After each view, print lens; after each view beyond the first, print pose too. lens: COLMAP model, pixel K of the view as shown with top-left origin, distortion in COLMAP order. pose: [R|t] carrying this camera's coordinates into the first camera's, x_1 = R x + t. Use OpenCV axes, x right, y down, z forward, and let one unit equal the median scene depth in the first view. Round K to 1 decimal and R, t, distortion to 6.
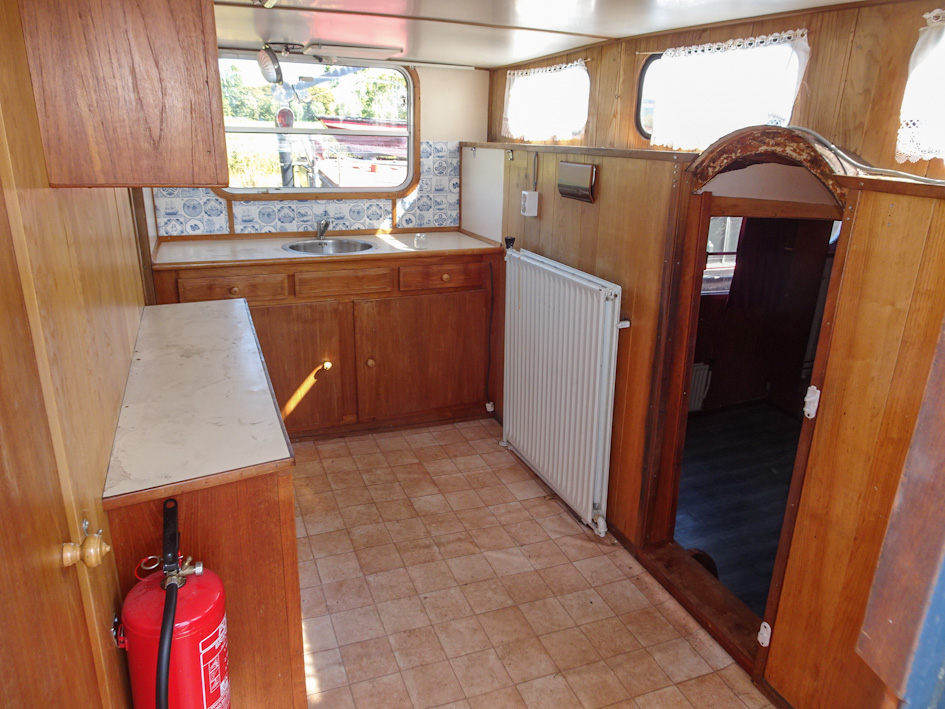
lens RADIAL K [[672.1, 0, 472.5], [0, 672.1, 354.5], [0, 0, 1]] dist [0.005566, -0.000952]
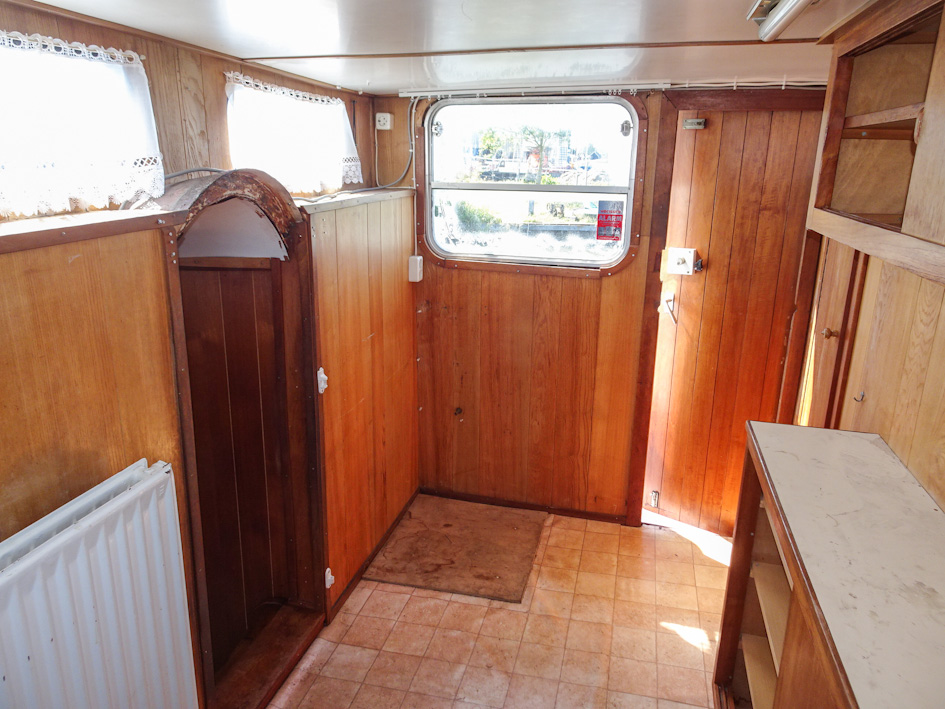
lens RADIAL K [[672.1, 0, 472.5], [0, 672.1, 354.5], [0, 0, 1]] dist [0.005566, -0.000952]
pose [[-0.807761, -0.205919, 0.552375, -0.300292], [0.157502, 0.827562, 0.538827, -0.439437], [-0.568080, 0.522244, -0.636040, 1.172604]]
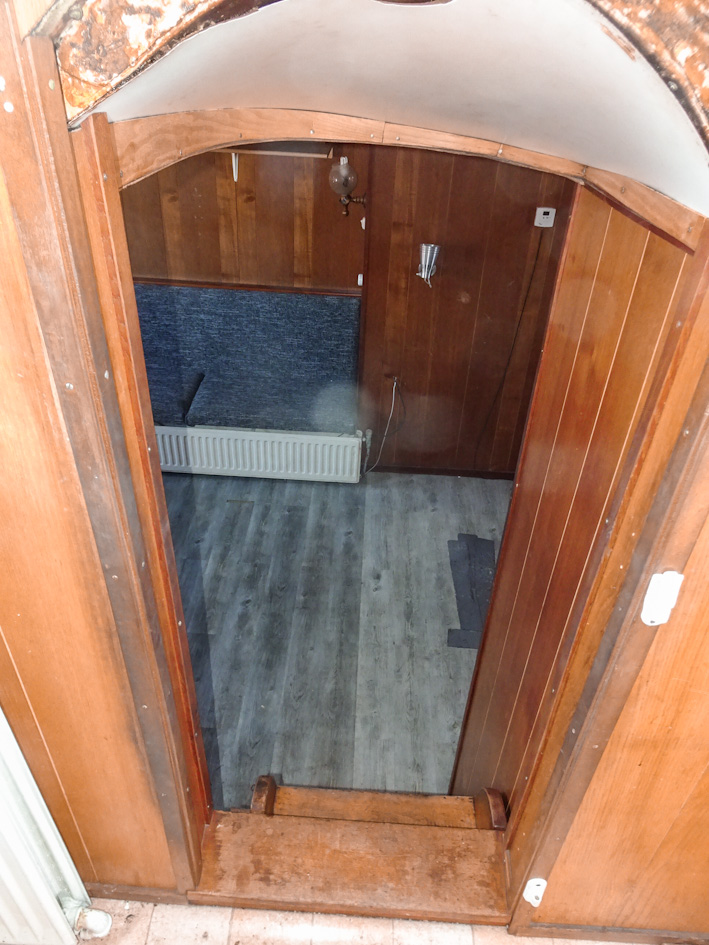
lens RADIAL K [[671.5, 0, 354.5], [0, 671.5, 472.5], [0, 0, 1]] dist [0.004765, -0.004108]
pose [[0.411051, -0.520853, 0.748164, 0.086846], [0.263350, 0.853558, 0.449539, -0.192035], [-0.872745, 0.012246, 0.488023, 0.696977]]
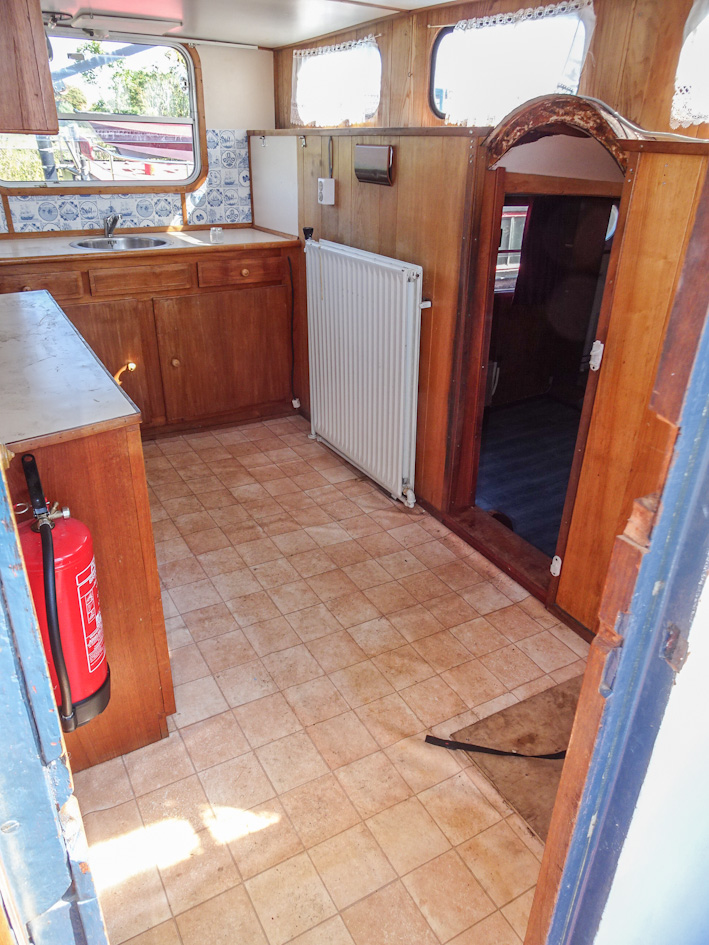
lens RADIAL K [[671.5, 0, 354.5], [0, 671.5, 472.5], [0, 0, 1]] dist [0.004765, -0.004108]
pose [[0.989330, -0.067507, 0.129105, -0.040520], [0.048332, 0.988063, 0.146270, 0.057842], [-0.137438, -0.138469, 0.980784, -0.055184]]
